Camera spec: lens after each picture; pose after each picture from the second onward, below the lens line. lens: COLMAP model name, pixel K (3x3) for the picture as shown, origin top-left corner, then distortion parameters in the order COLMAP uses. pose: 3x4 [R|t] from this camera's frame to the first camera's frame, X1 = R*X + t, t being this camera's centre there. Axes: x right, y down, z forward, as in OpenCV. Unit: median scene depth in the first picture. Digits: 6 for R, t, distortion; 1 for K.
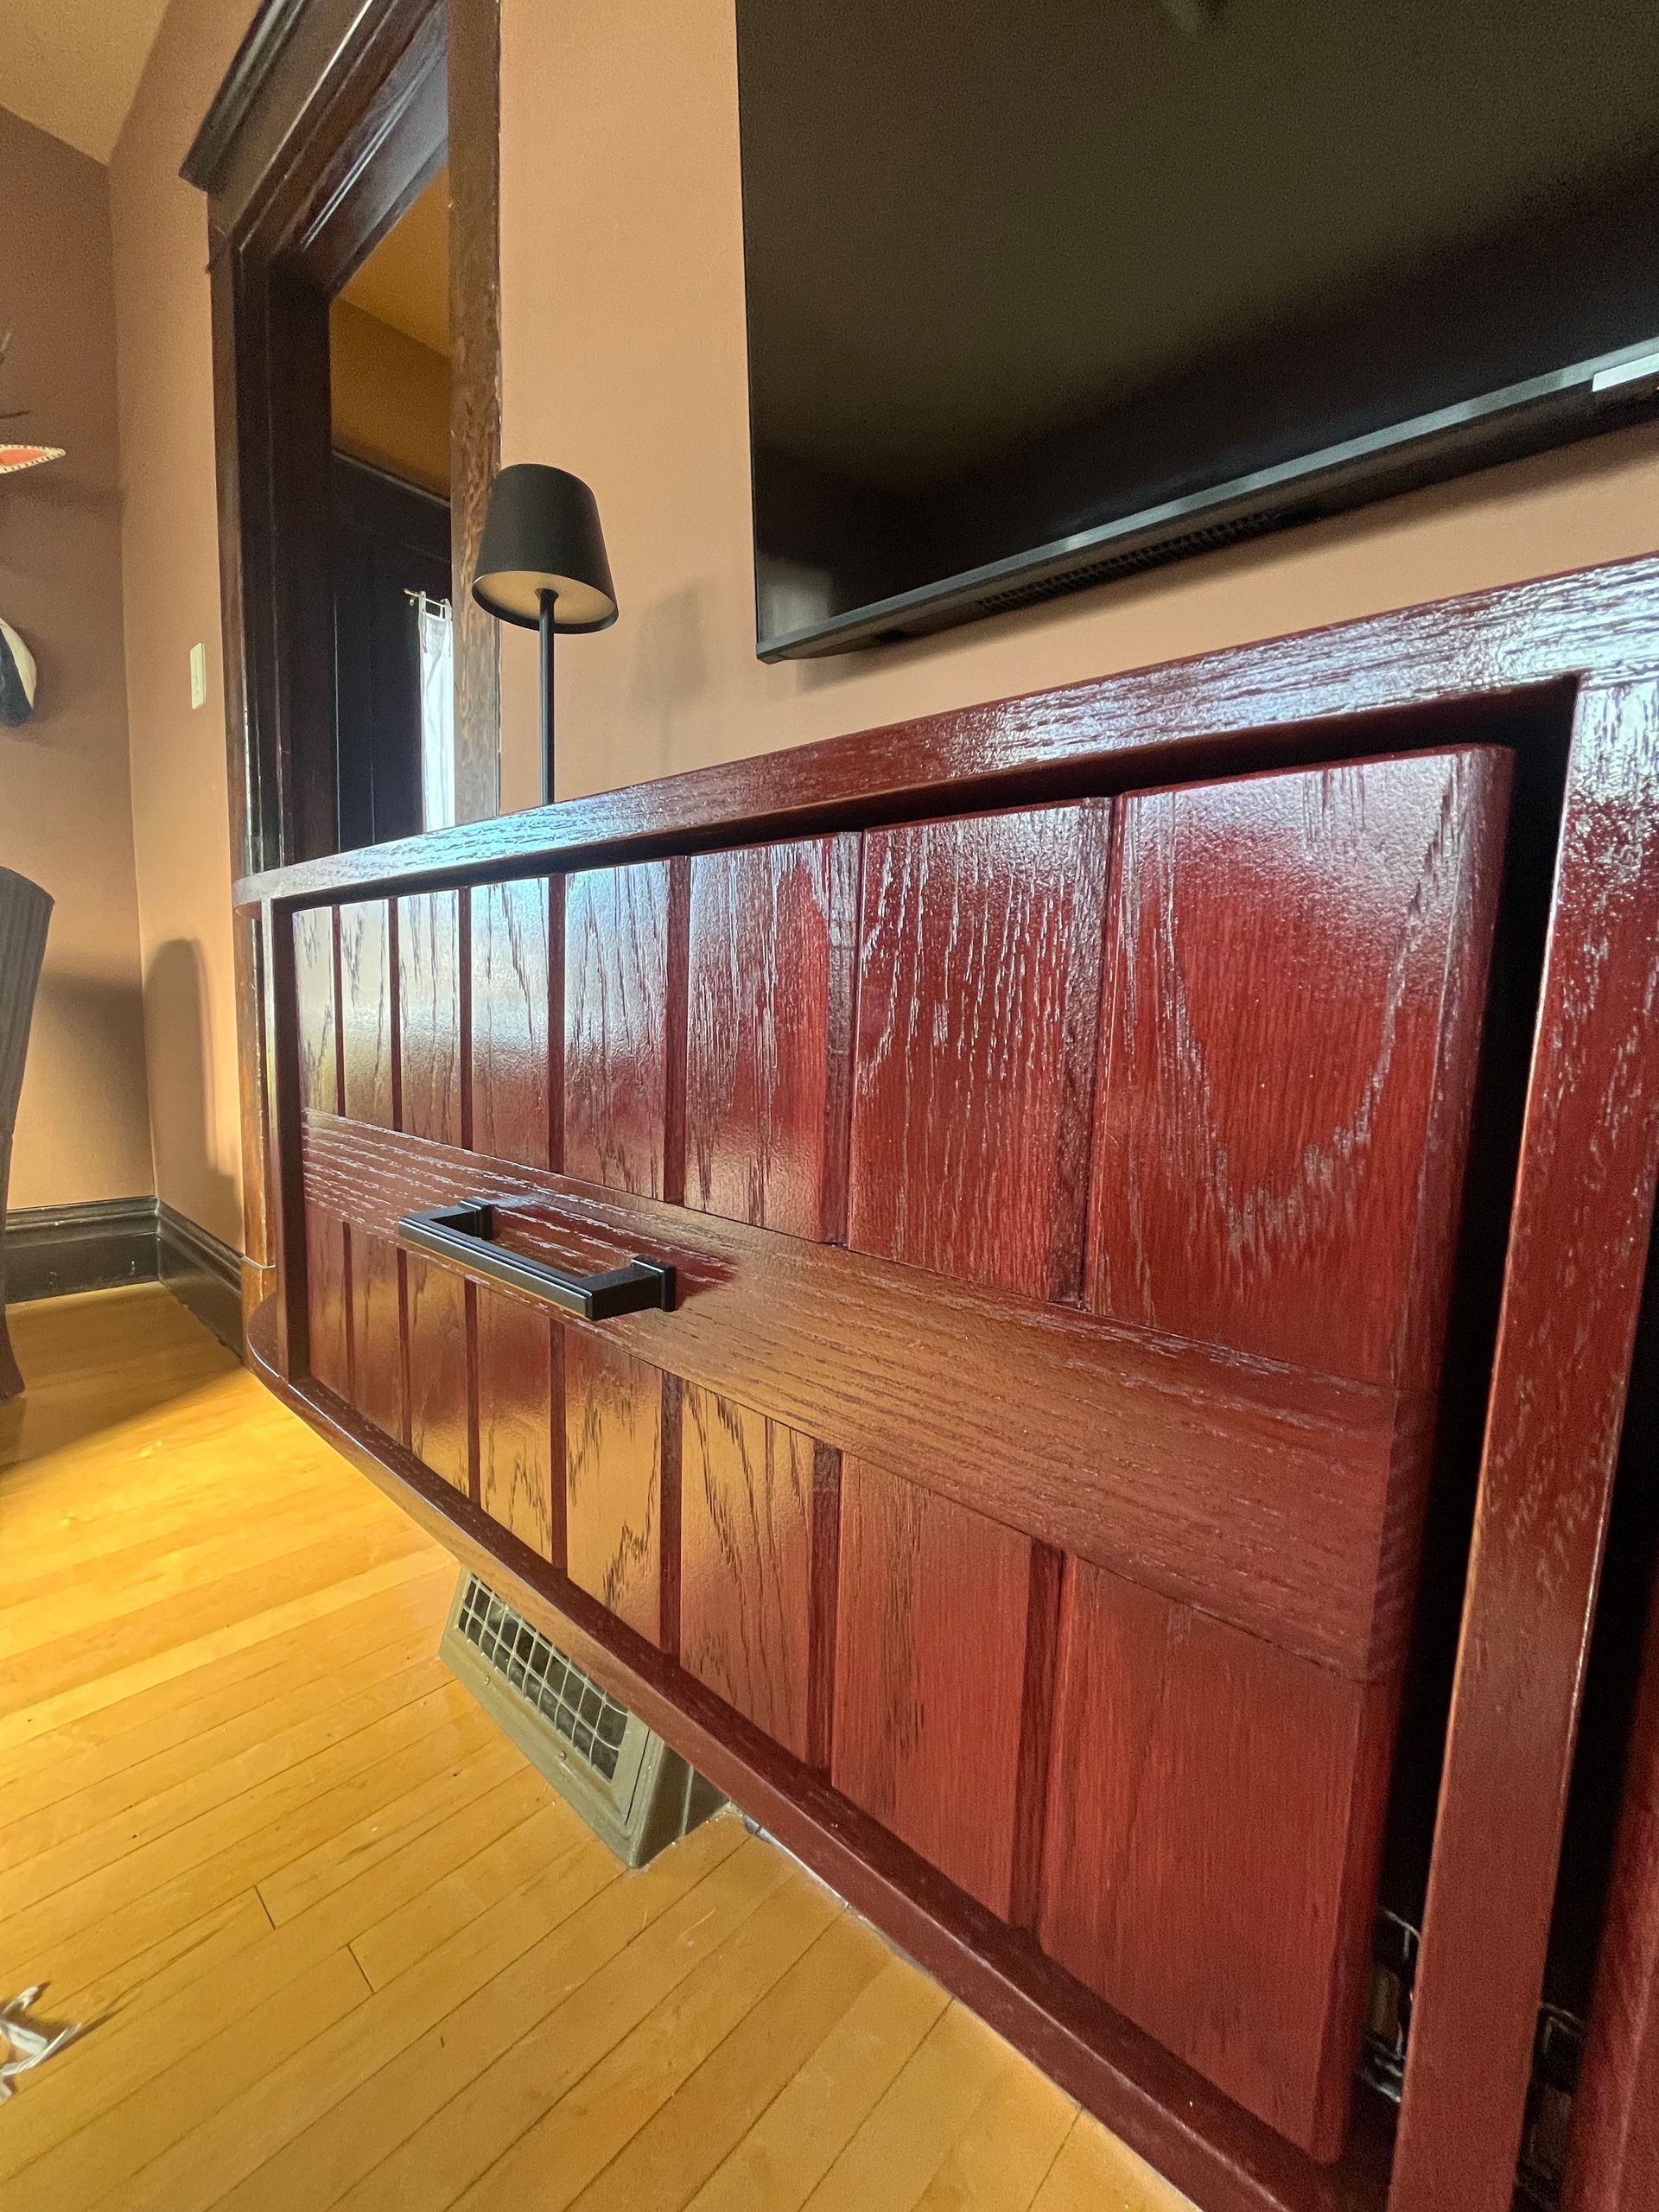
lens RADIAL K [[913.9, 0, 829.5], [0, 913.9, 1106.0], [0, 0, 1]] dist [-0.002435, -0.000250]
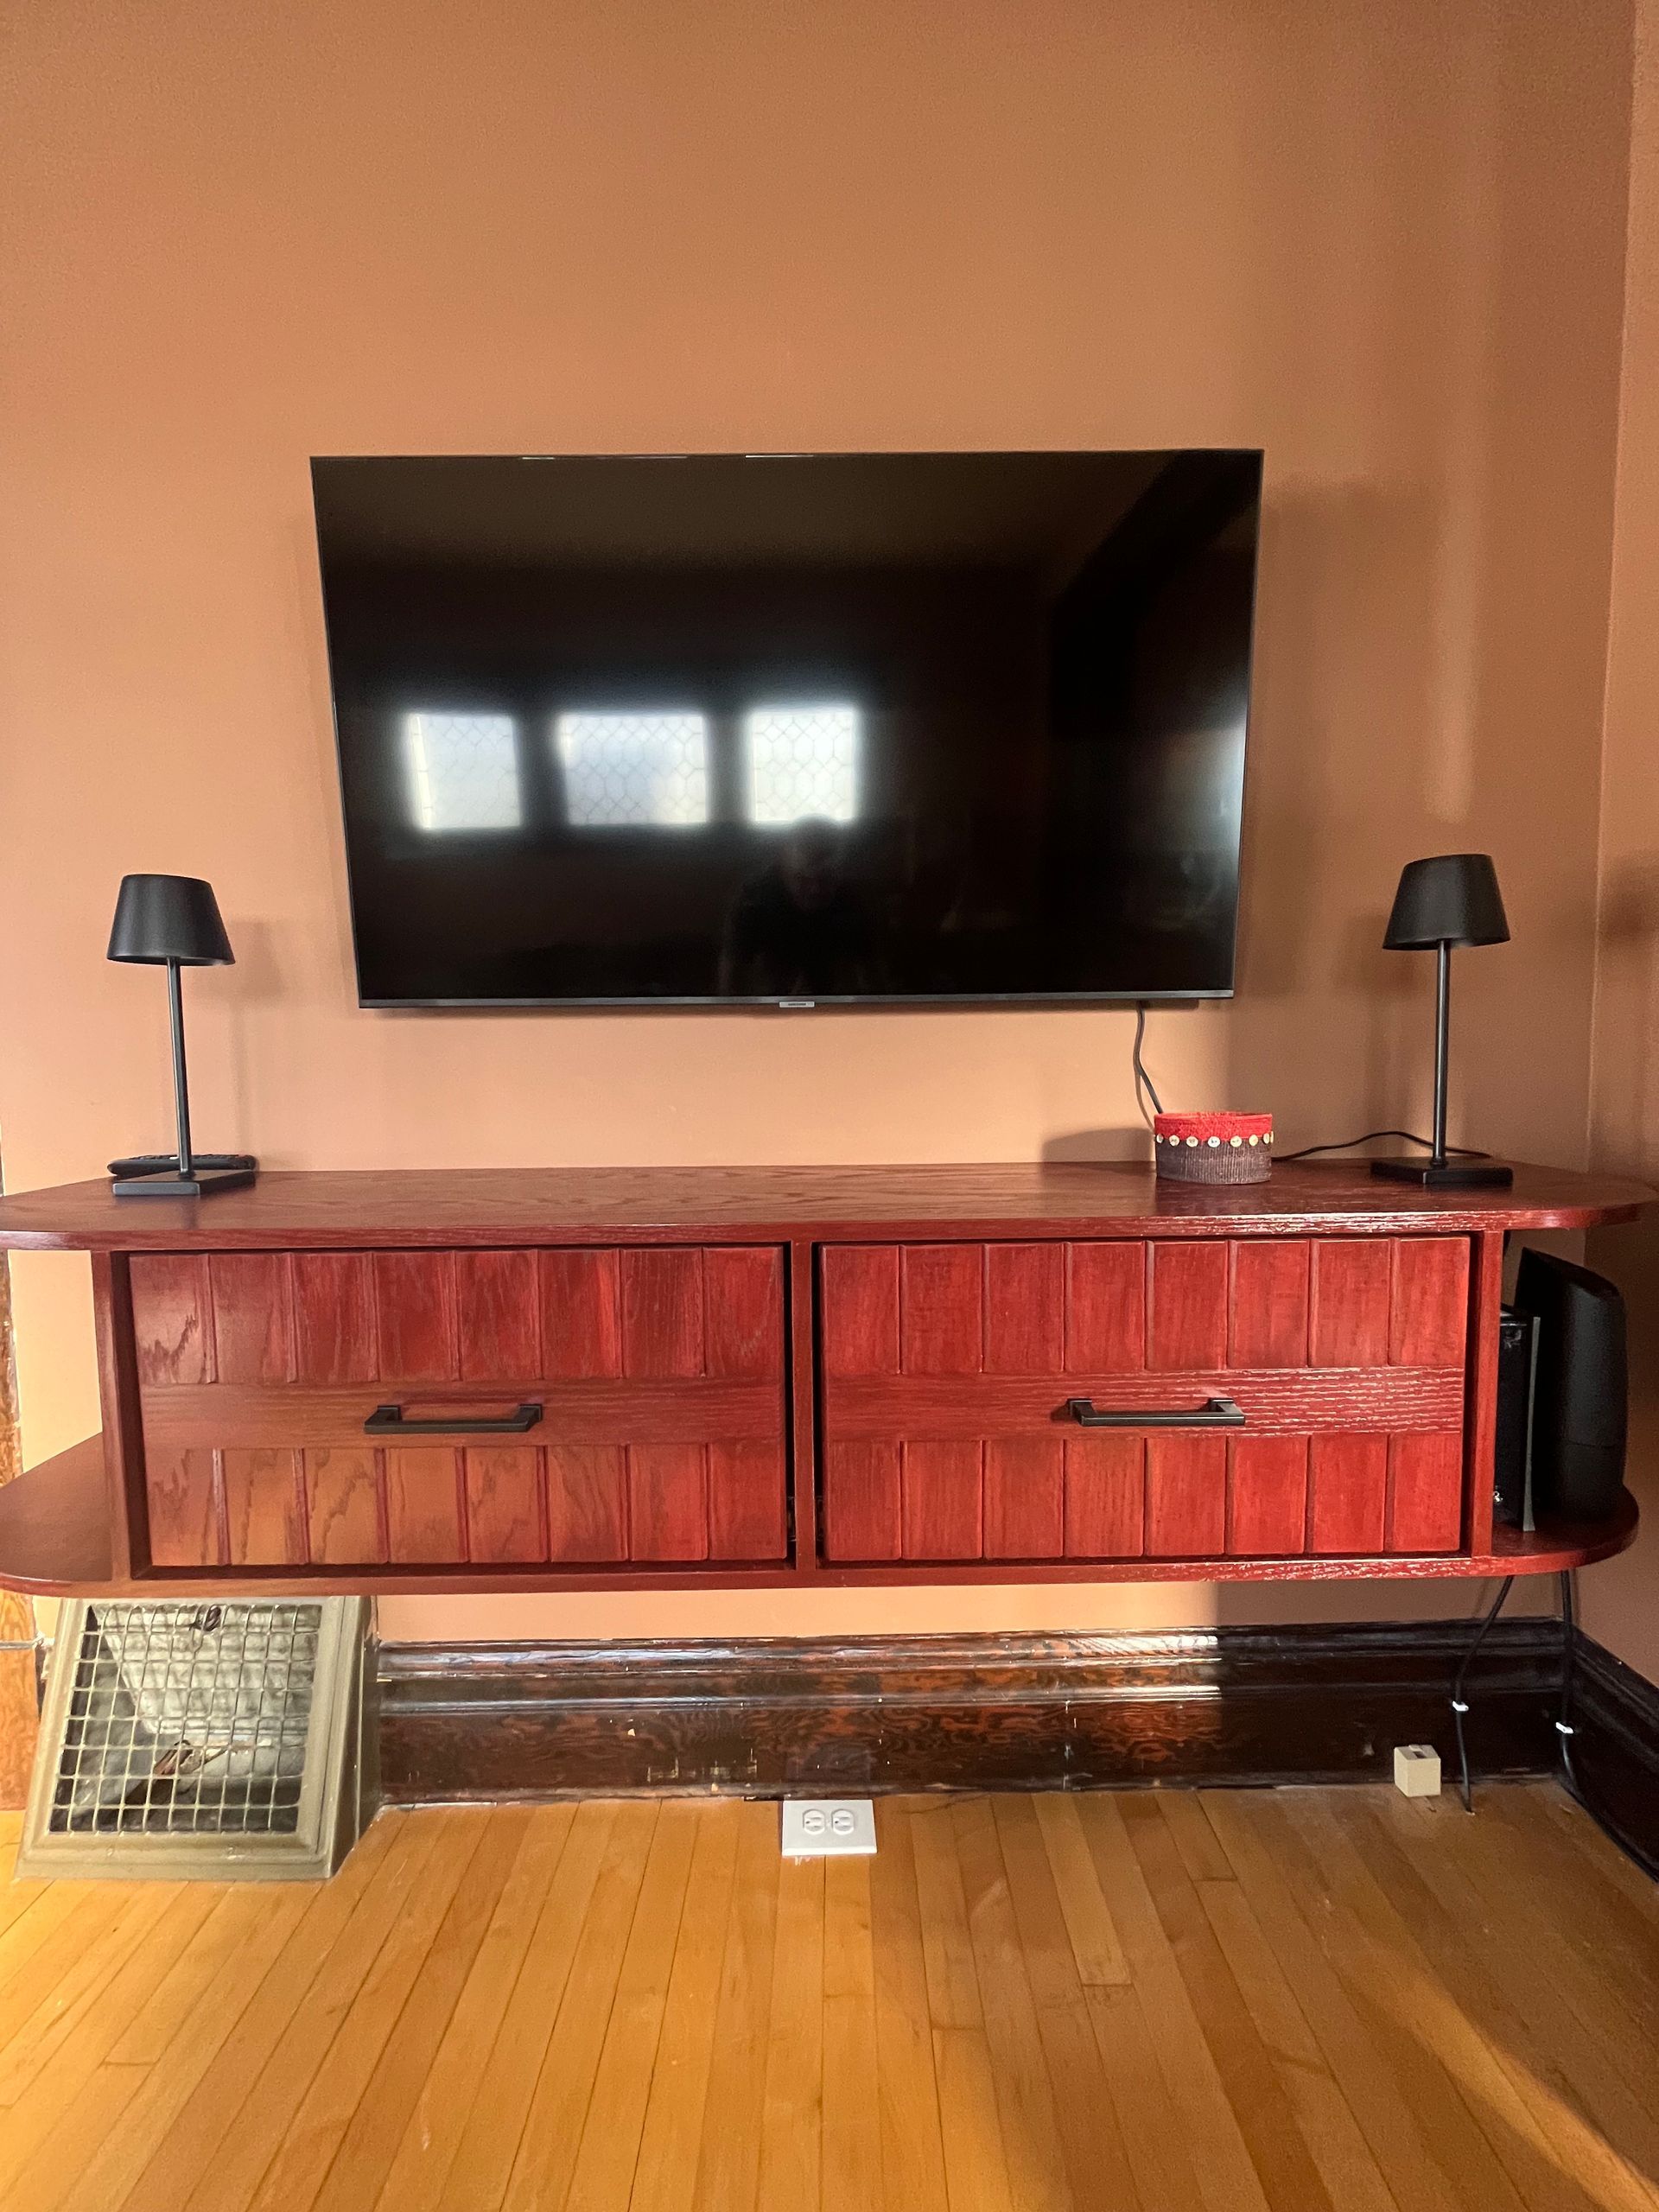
lens RADIAL K [[913.9, 0, 829.5], [0, 913.9, 1106.0], [0, 0, 1]] dist [-0.002435, -0.000250]
pose [[0.748583, -0.090651, 0.656814, -0.459641], [0.117299, 0.993091, 0.003375, -0.224337], [-0.652582, 0.074517, 0.754045, -0.603848]]
